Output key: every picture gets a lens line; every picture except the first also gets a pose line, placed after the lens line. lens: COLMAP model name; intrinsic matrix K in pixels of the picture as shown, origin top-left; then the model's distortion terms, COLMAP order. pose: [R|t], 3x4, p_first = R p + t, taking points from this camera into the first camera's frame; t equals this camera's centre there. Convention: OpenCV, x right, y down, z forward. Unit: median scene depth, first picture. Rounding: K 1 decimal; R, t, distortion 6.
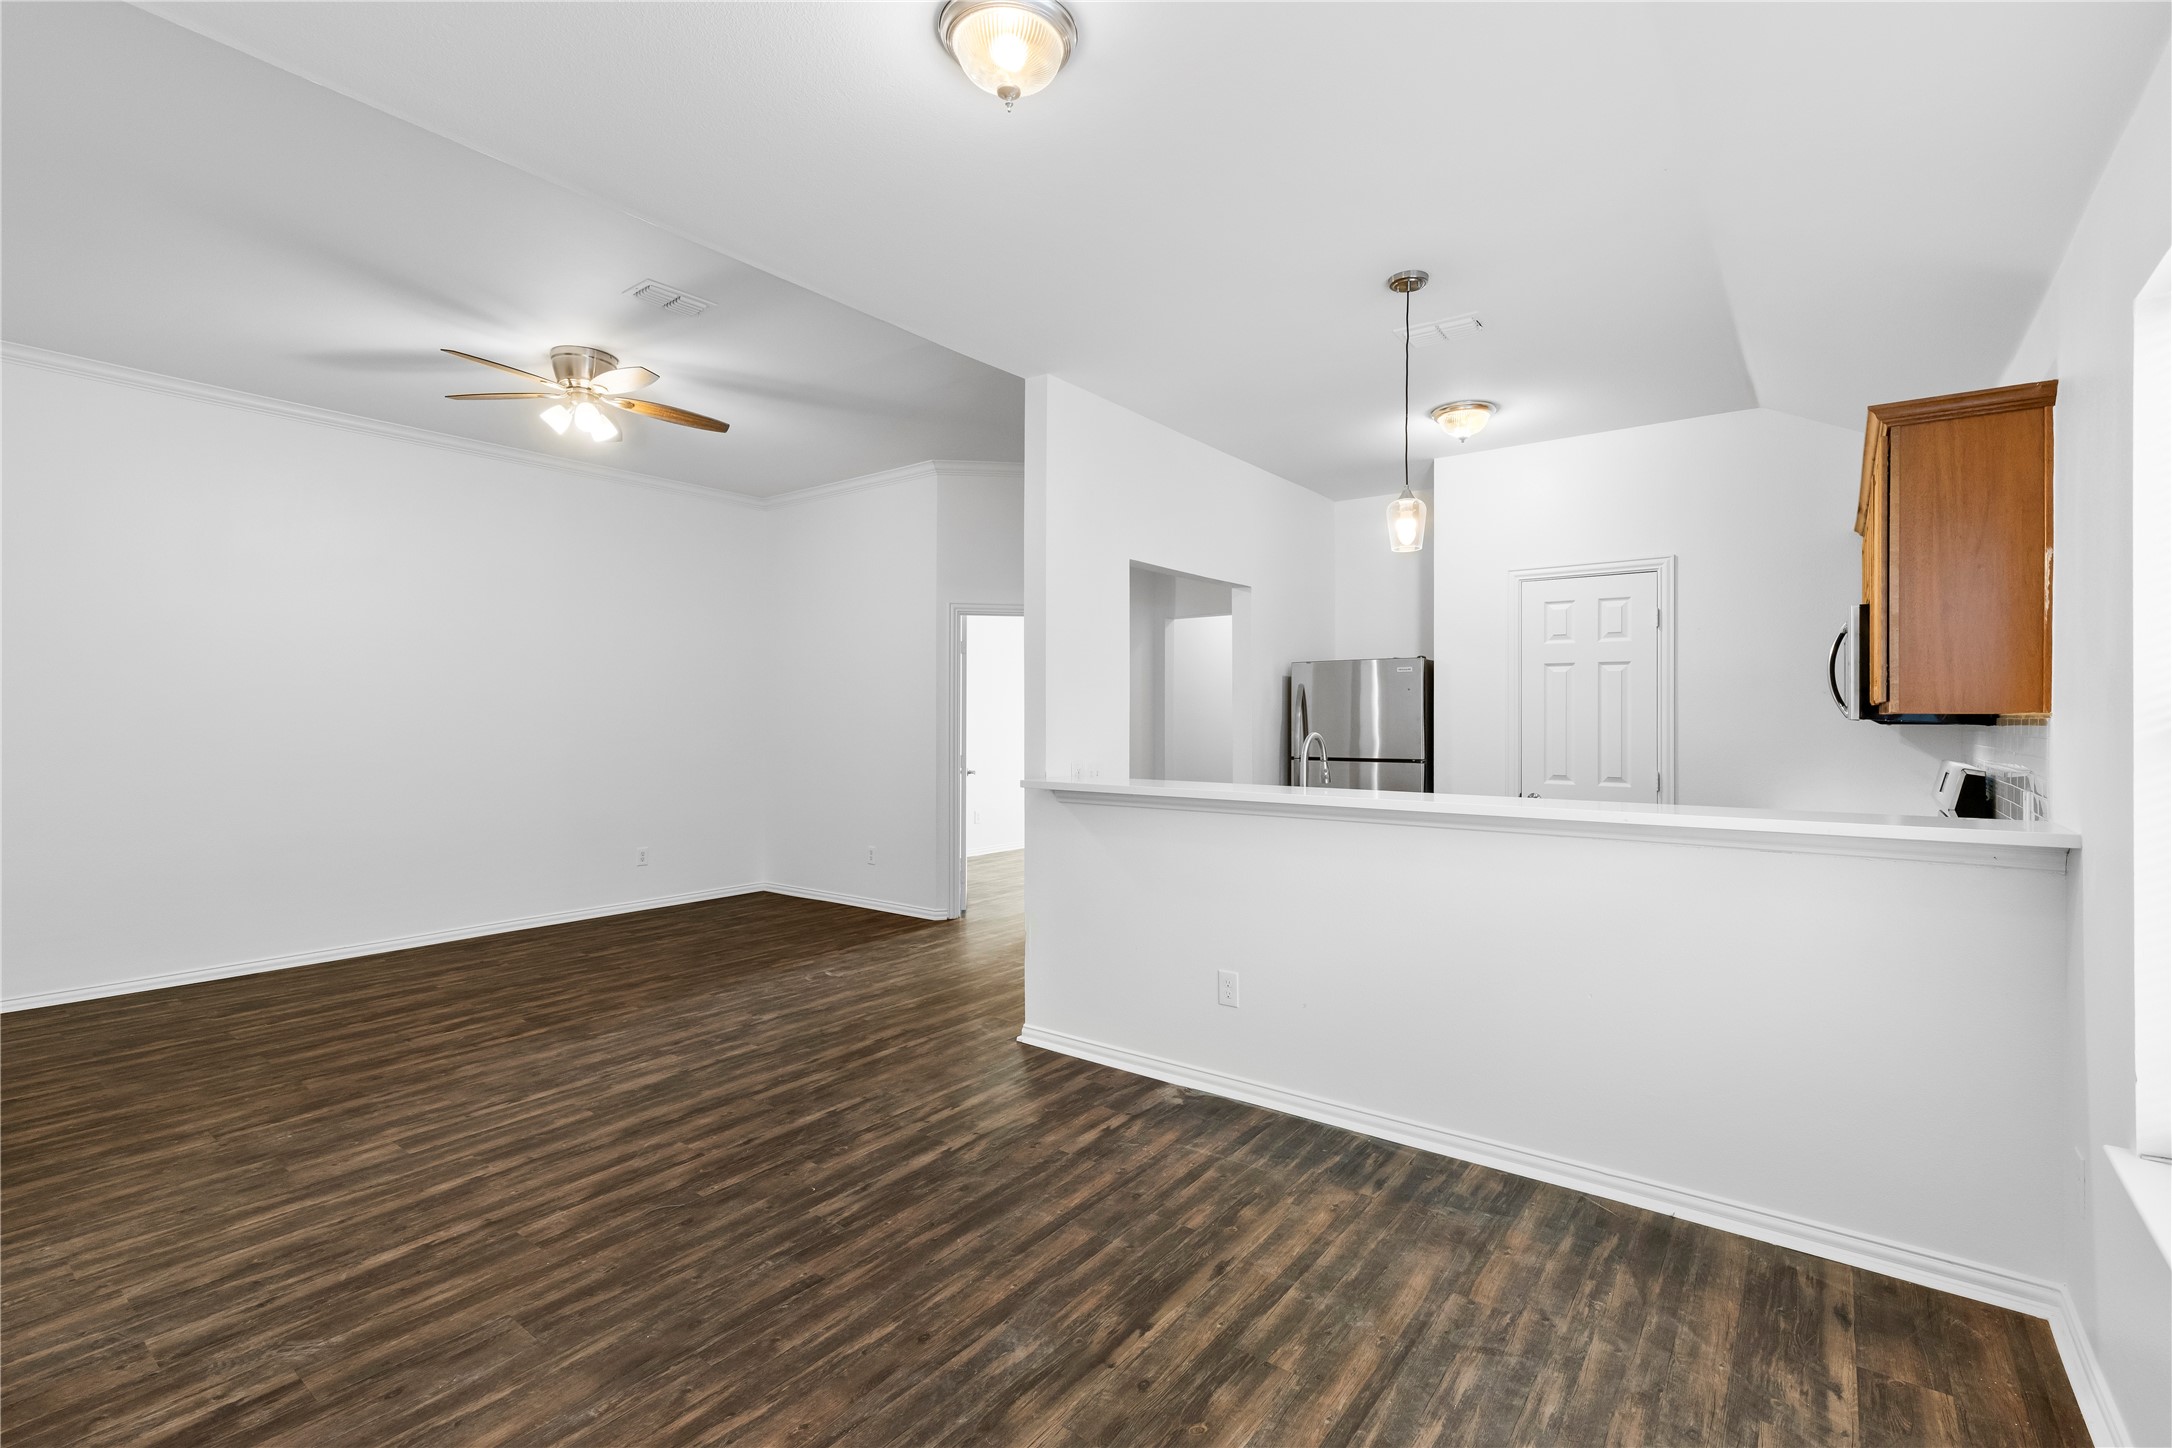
lens RADIAL K [[969.3, 0, 1104.1], [0, 969.3, 724.6], [0, 0, 1]] dist [0.003194, -0.000034]
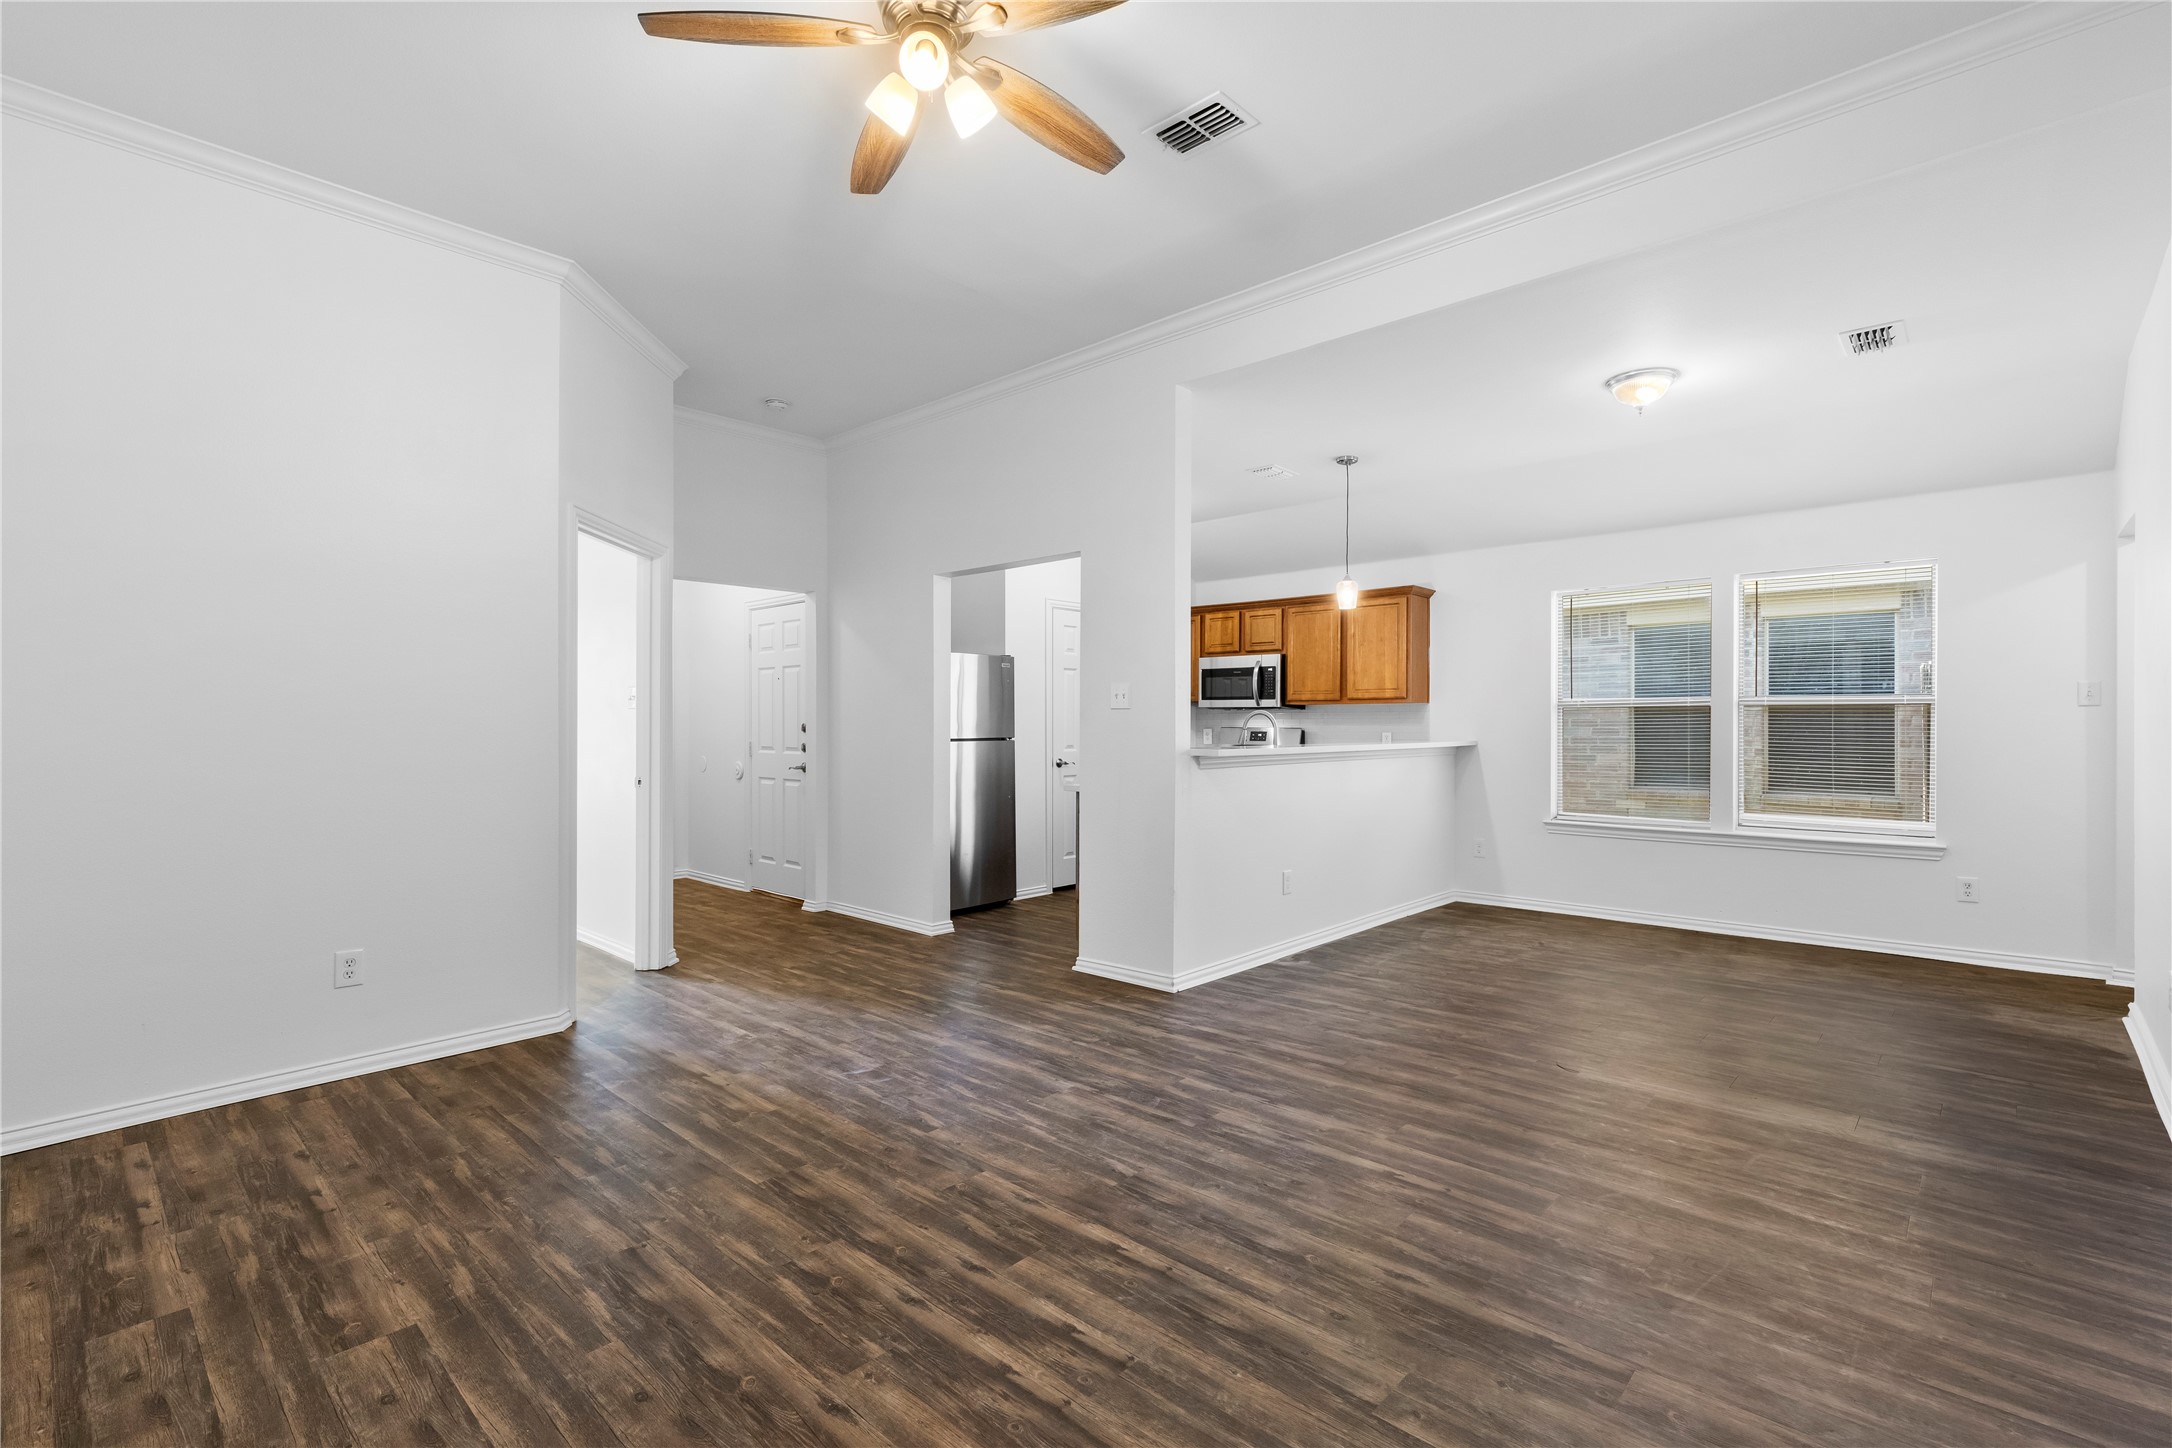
lens RADIAL K [[969.3, 0, 1104.1], [0, 969.3, 724.6], [0, 0, 1]] dist [0.003194, -0.000034]
pose [[0.100114, -0.001214, 0.994975, -1.310609], [0.005953, 0.999982, 0.000621, 0.027544], [-0.994958, 0.005861, 0.100119, 1.077072]]
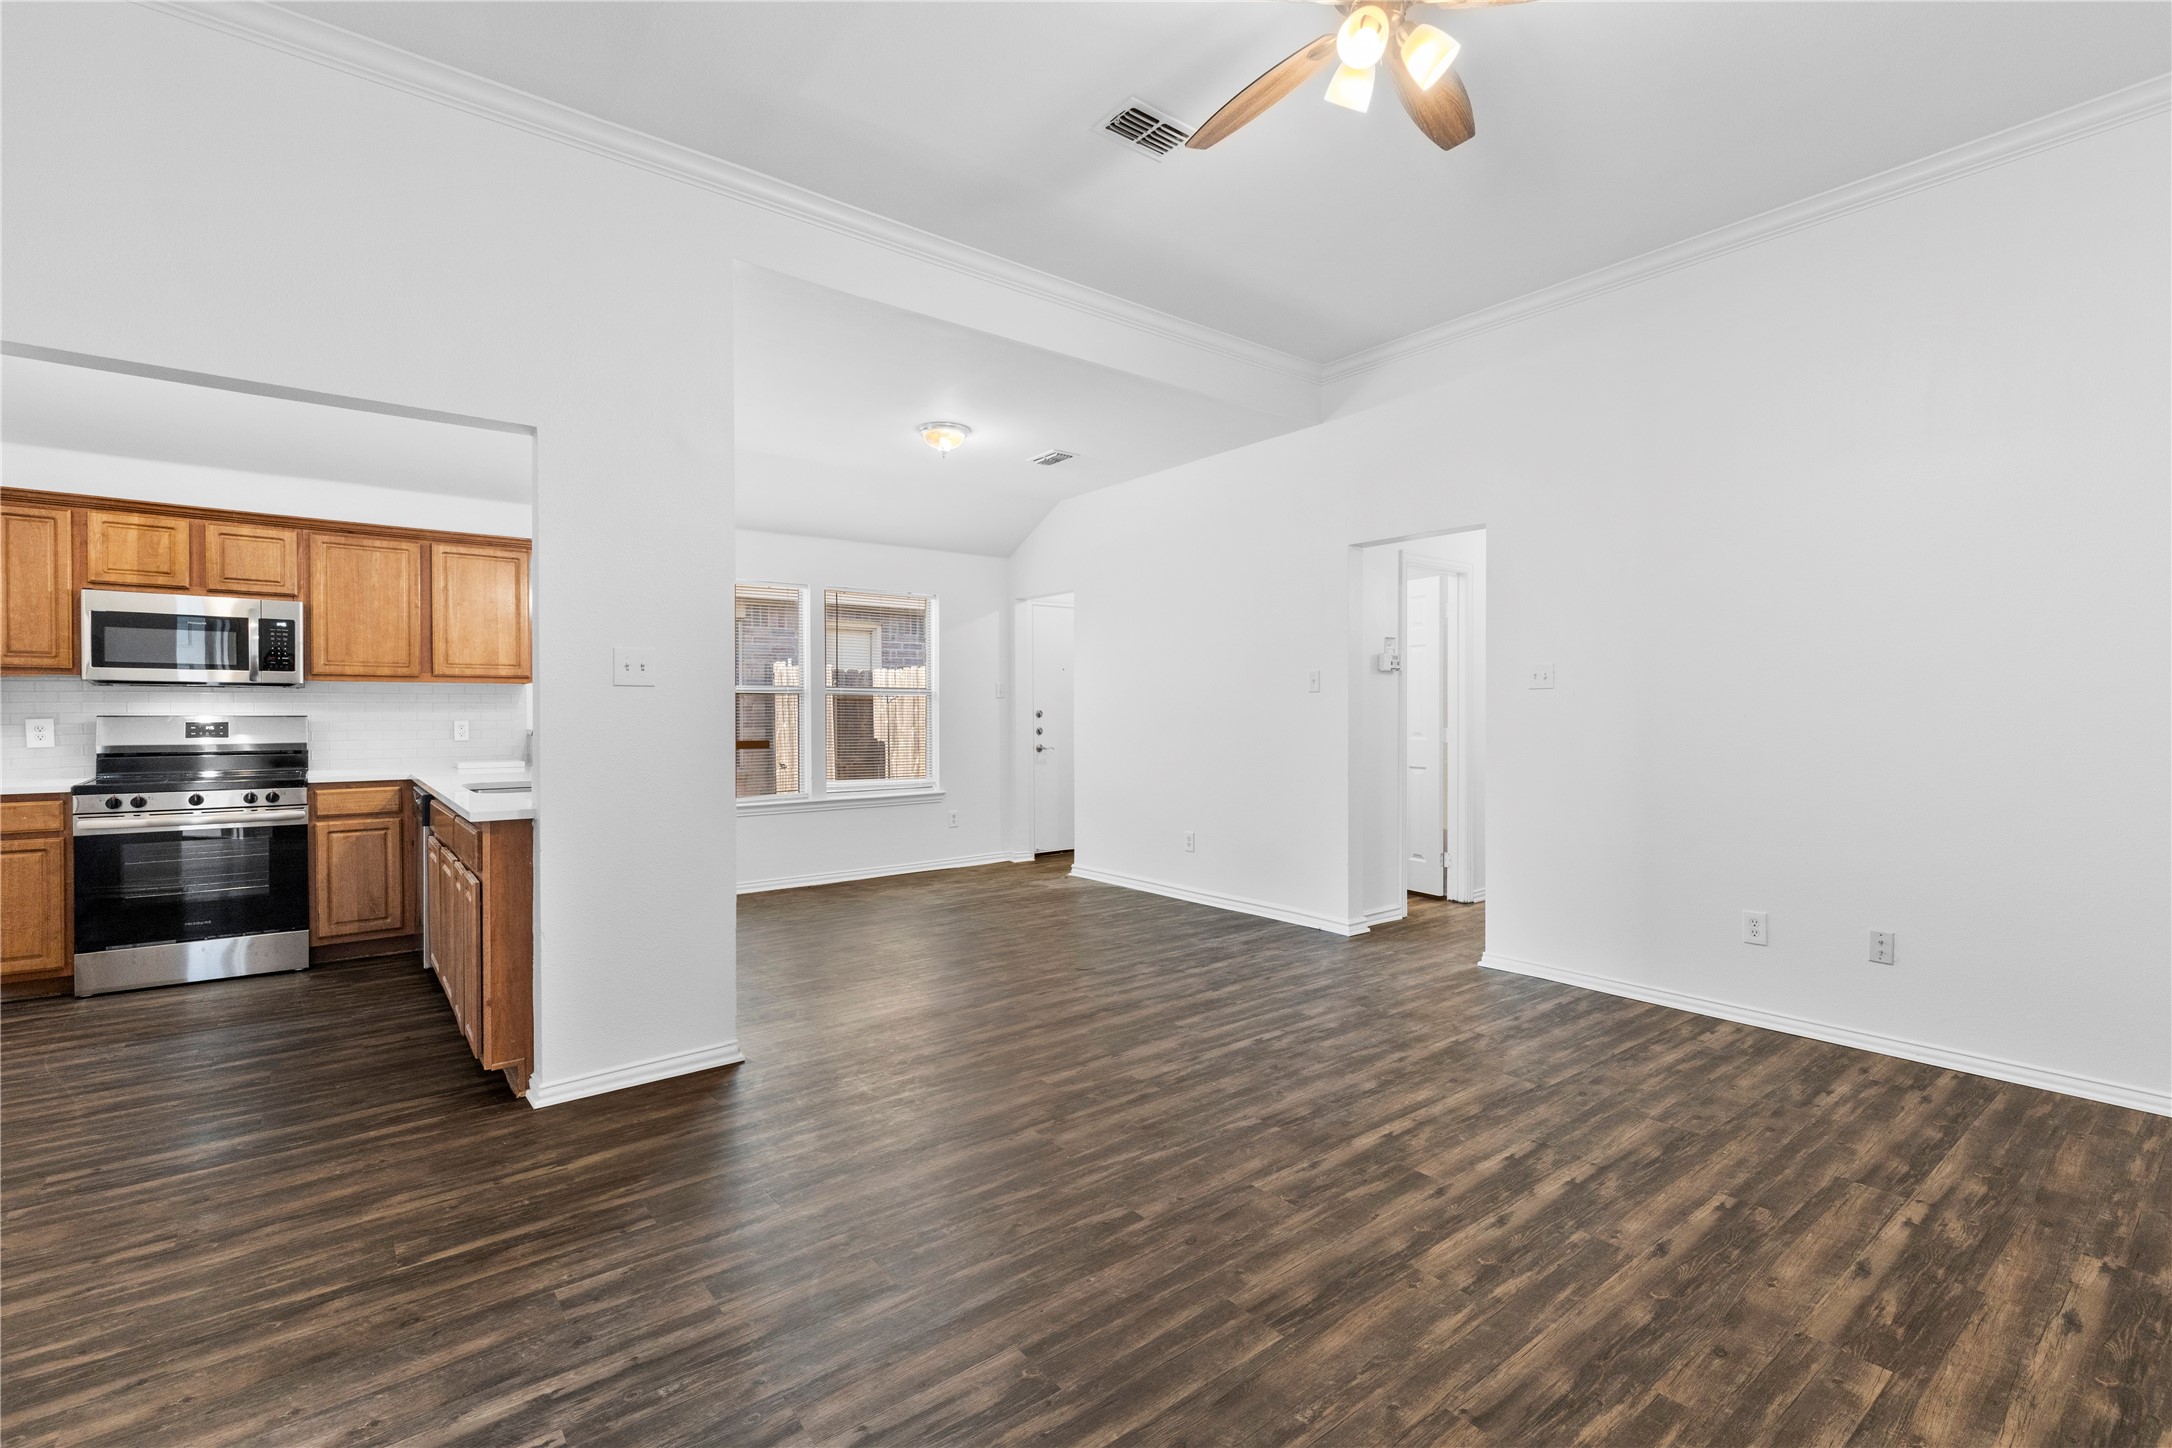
lens RADIAL K [[984.9, 0, 1105.9], [0, 984.9, 711.8], [0, 0, 1]] dist [0.009120, -0.000312]
pose [[-0.967936, 0.000635, 0.251197, -0.670038], [0.002929, 0.999957, 0.008759, 0.024329], [-0.251181, 0.009214, -0.967896, 1.935559]]
